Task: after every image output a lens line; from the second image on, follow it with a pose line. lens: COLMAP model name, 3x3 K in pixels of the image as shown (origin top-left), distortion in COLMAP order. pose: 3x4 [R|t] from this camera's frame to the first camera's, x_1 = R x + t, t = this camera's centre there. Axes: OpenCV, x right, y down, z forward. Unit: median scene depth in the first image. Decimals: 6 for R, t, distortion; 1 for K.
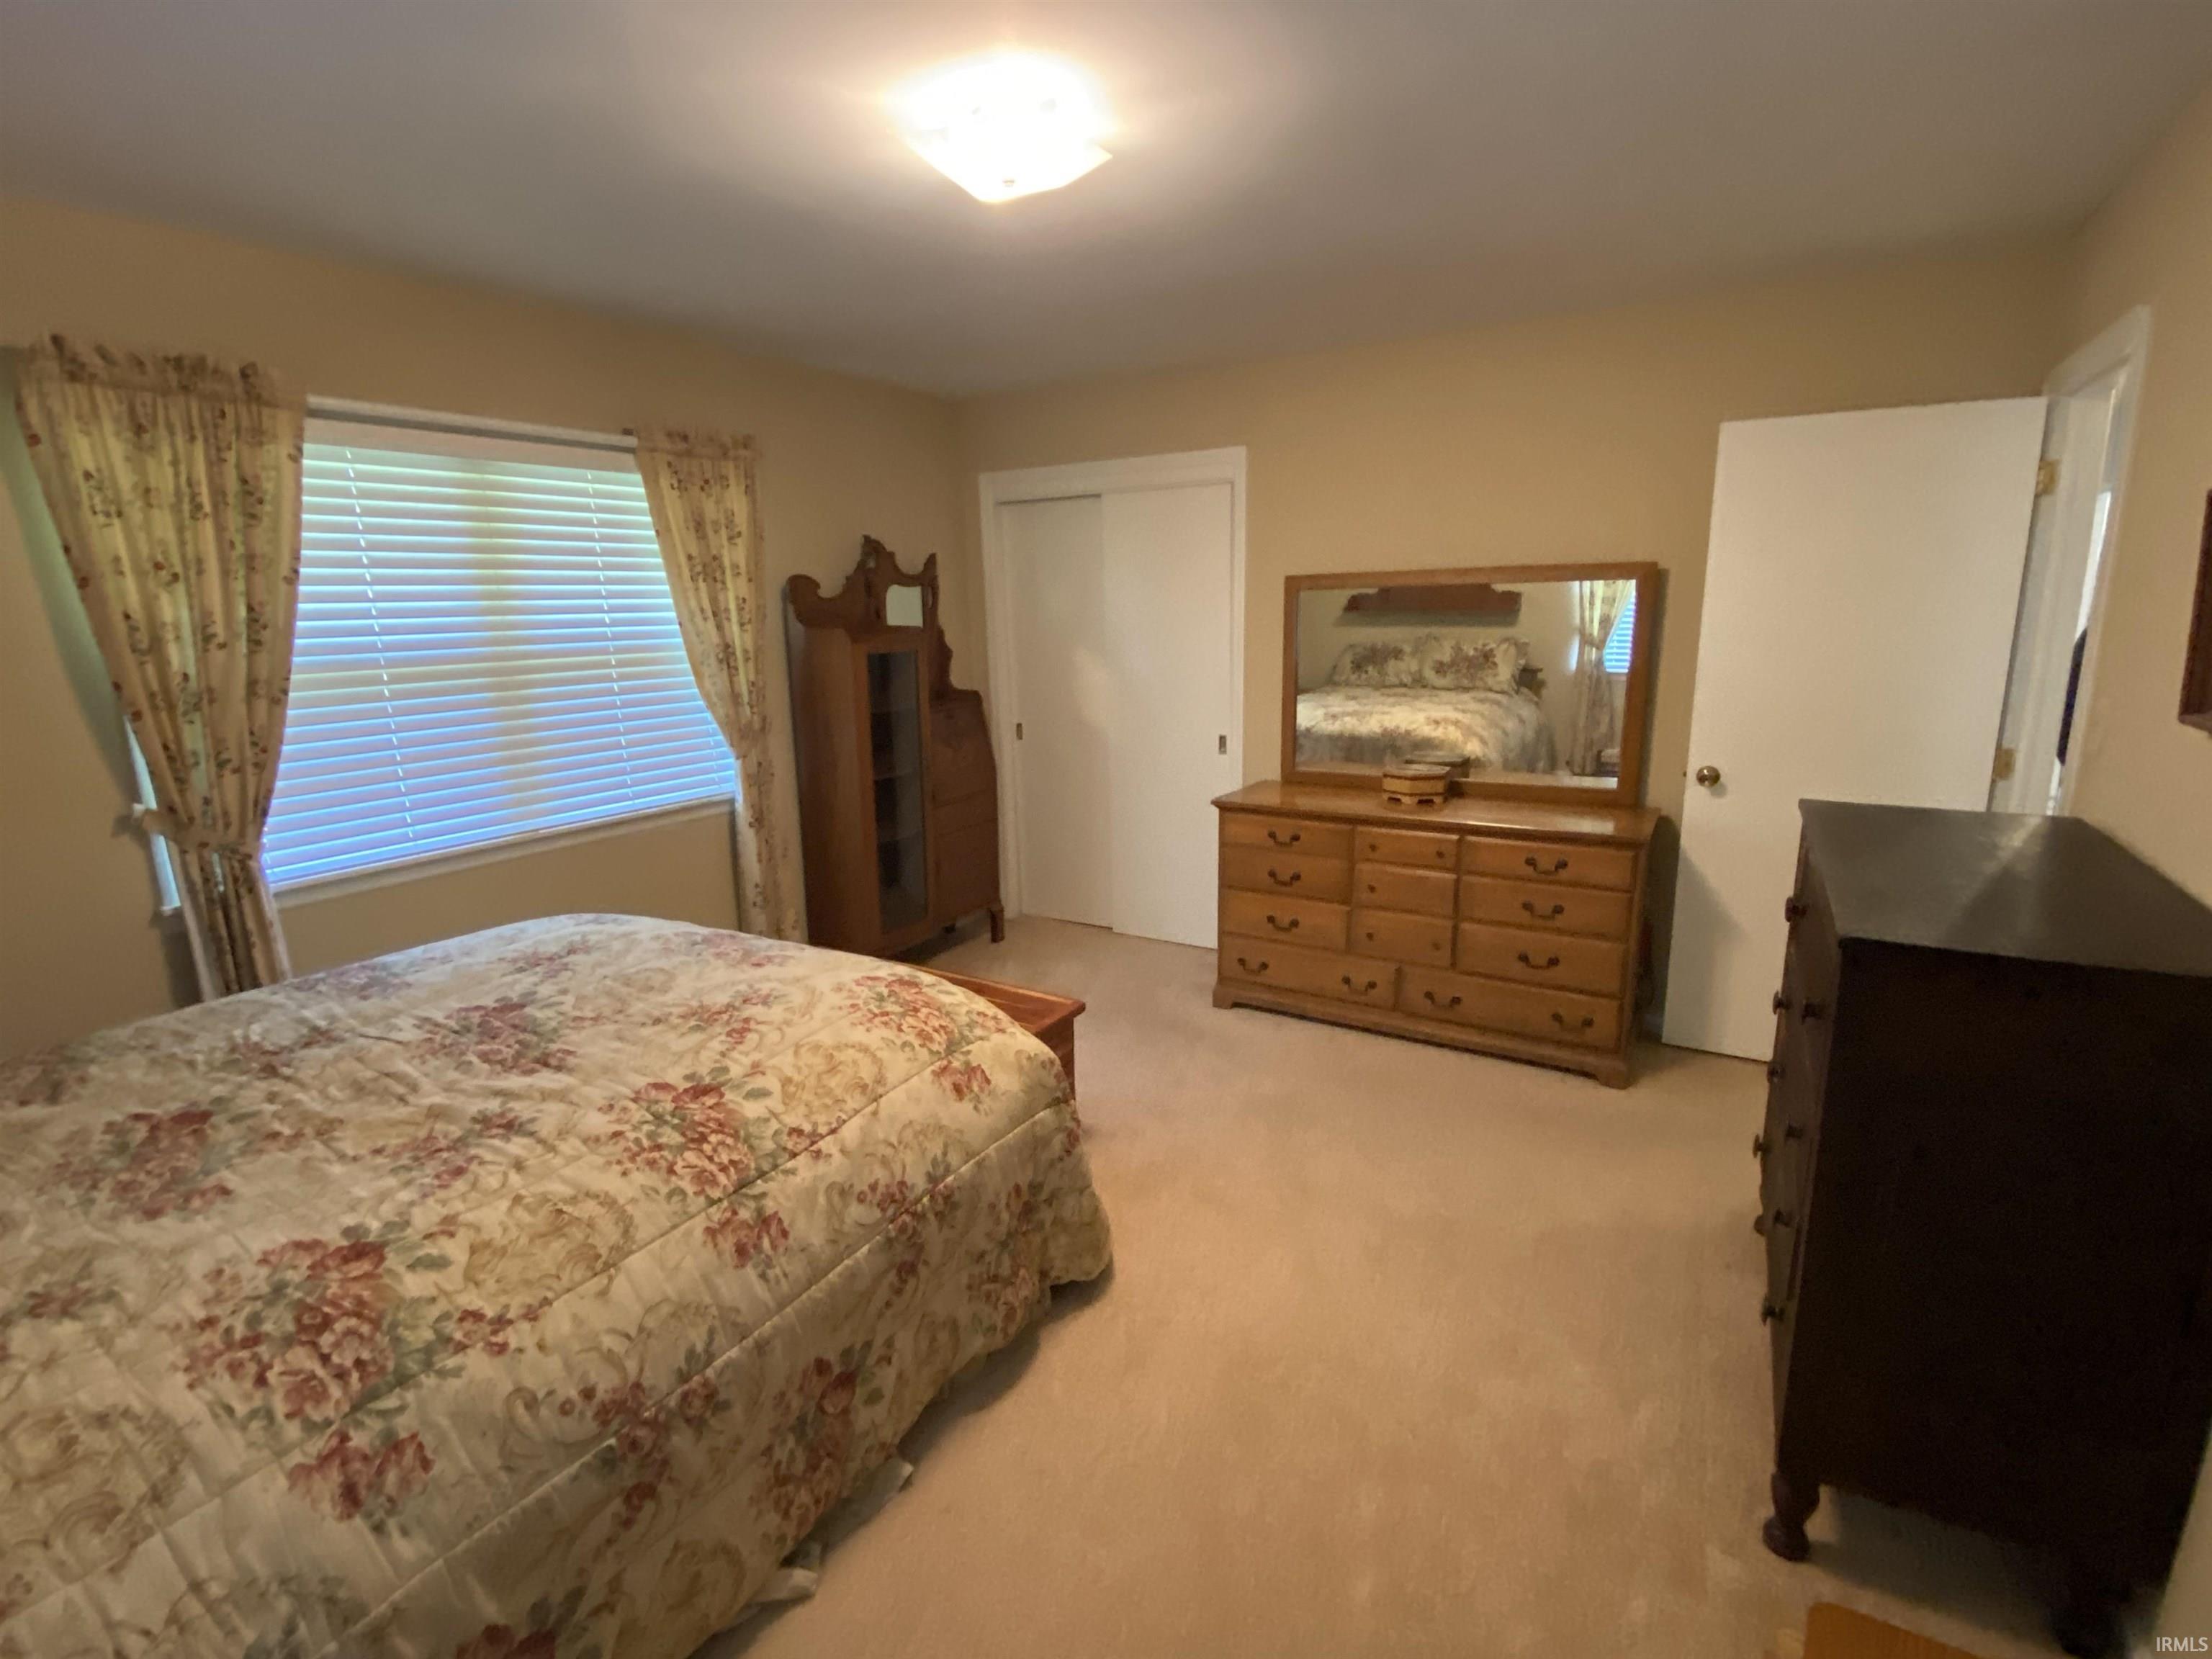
lens RADIAL K [[1059.1, 0, 1106.0], [0, 1059.1, 829.5], [0, 0, 1]] dist [-0.000145, -0.018034]
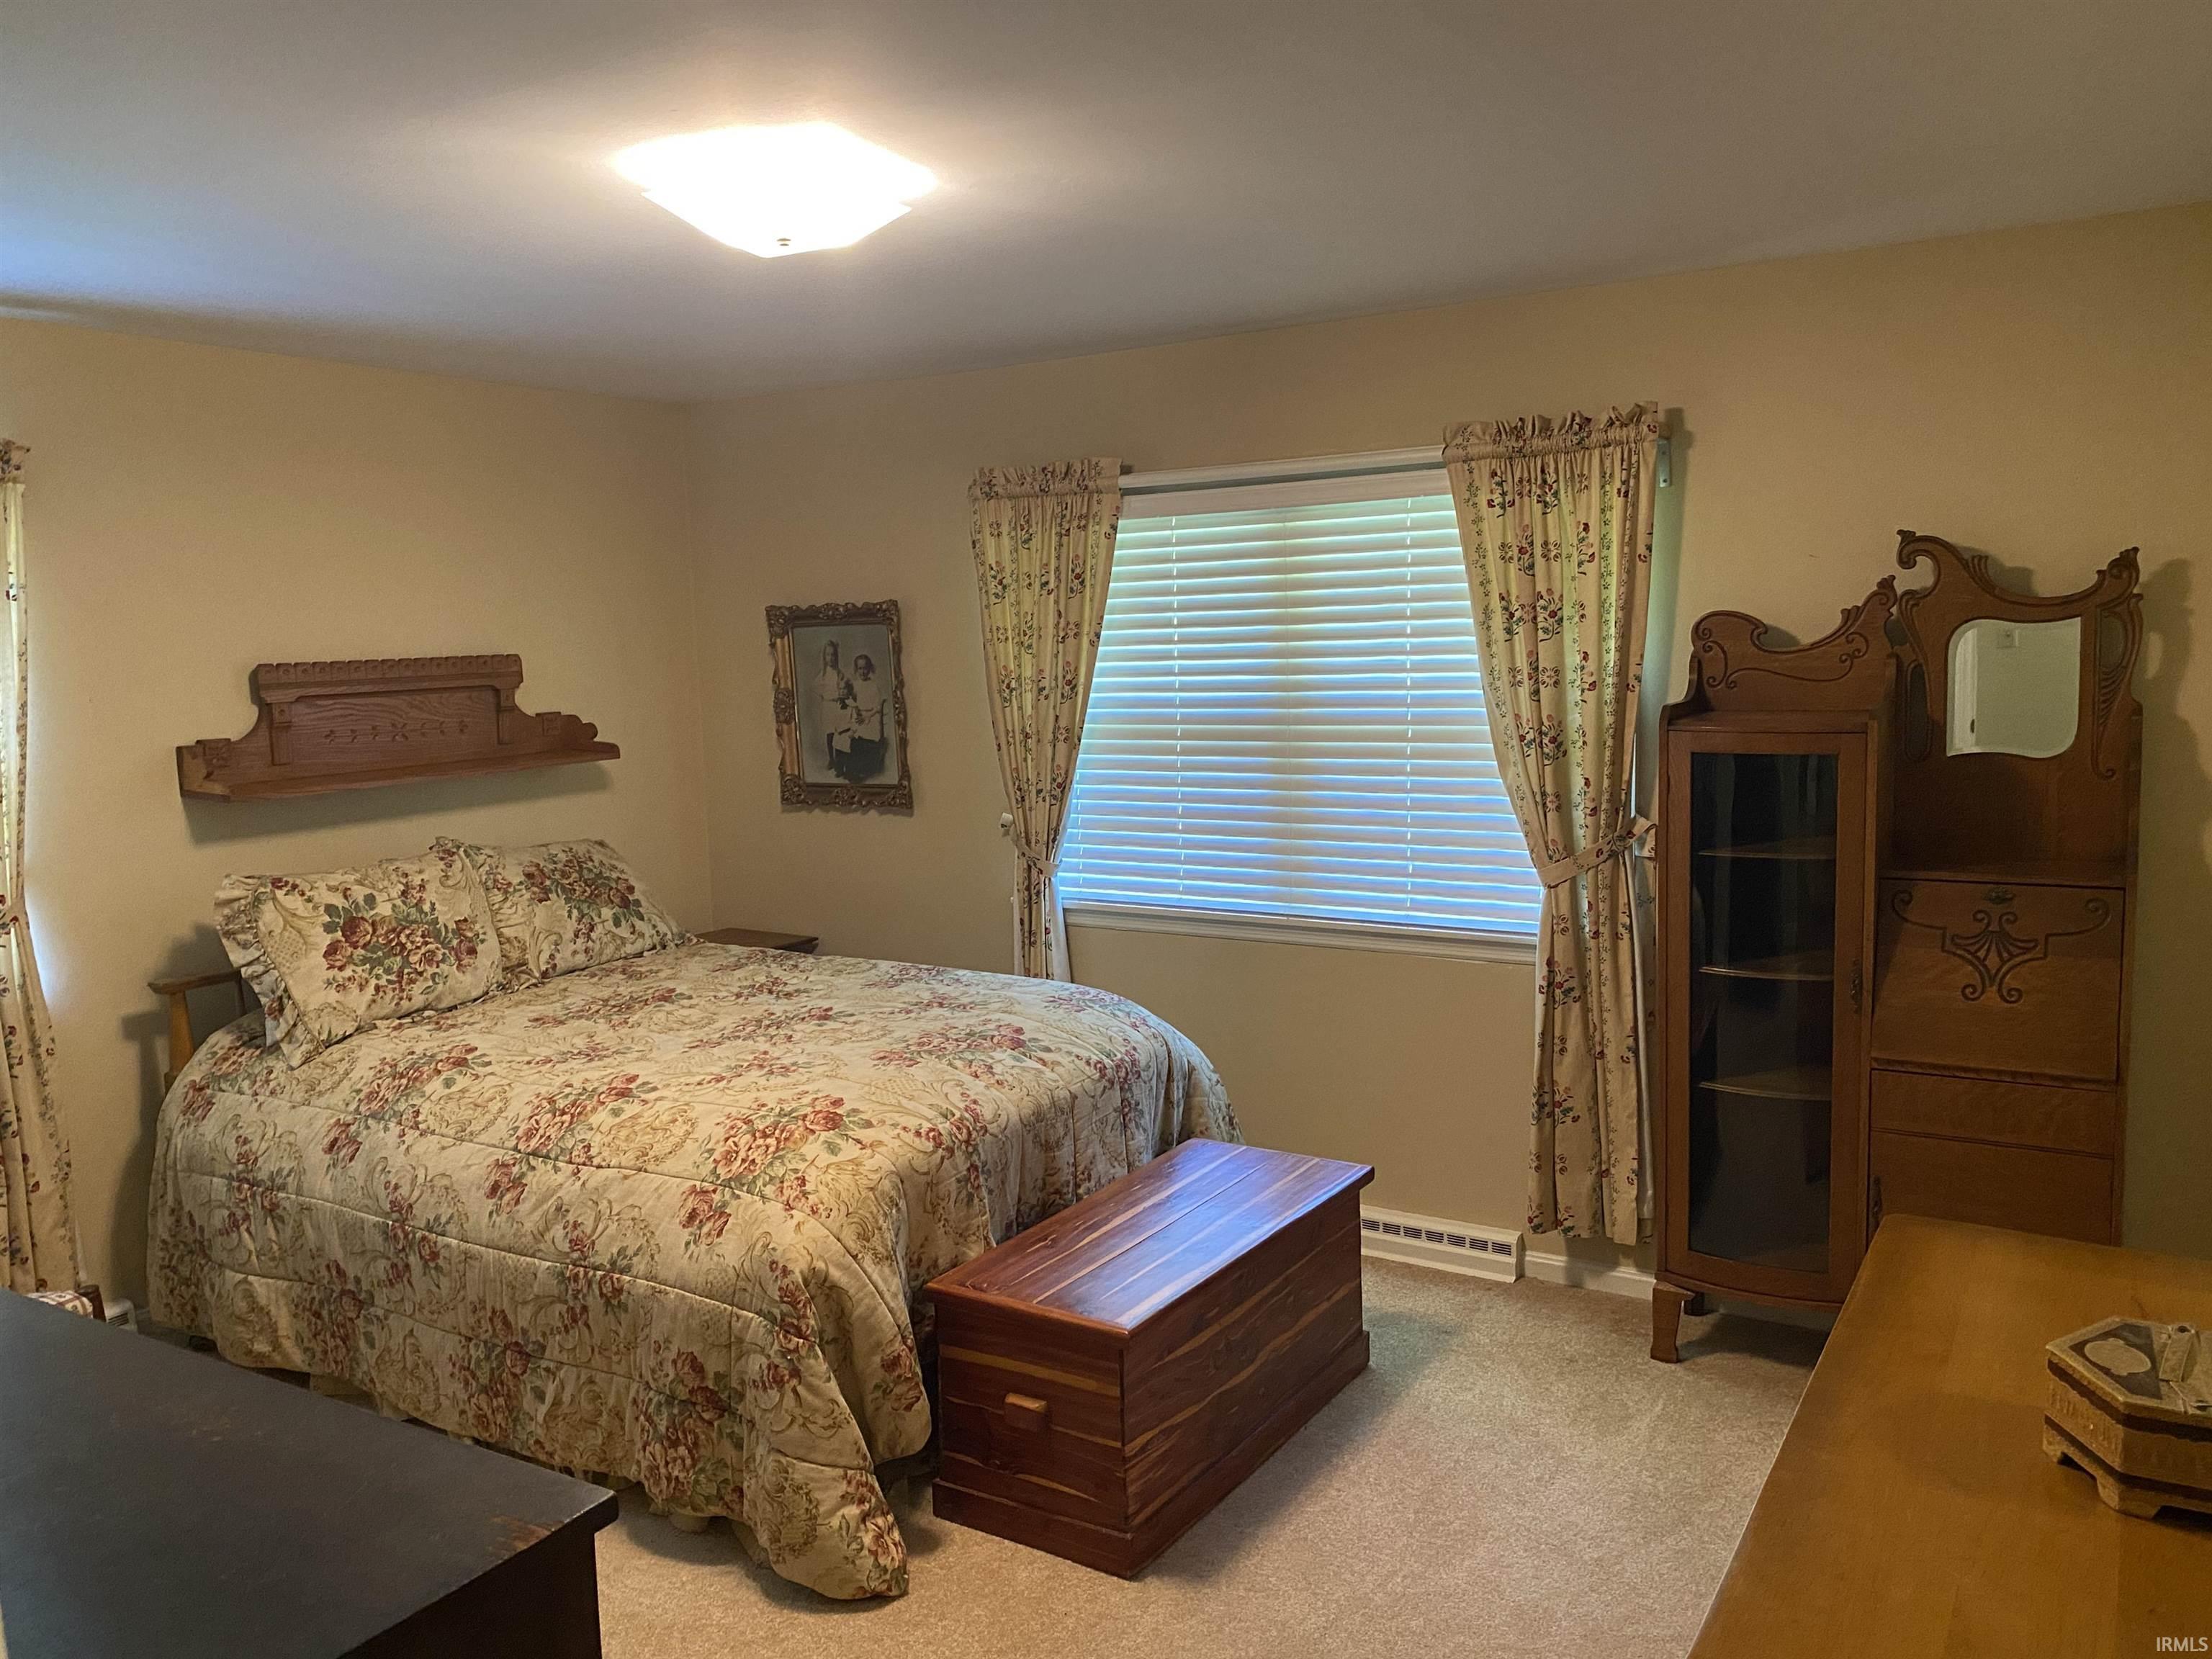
lens RADIAL K [[1672.8, 0, 1100.9], [0, 1672.8, 805.2], [0, 0, 1]] dist [0.039248, -0.041709]
pose [[-0.039629, 0.124687, -0.991404, 1.140323], [-0.177600, 0.975507, 0.129786, -0.329670], [0.983305, 0.181216, -0.016514, 1.167053]]
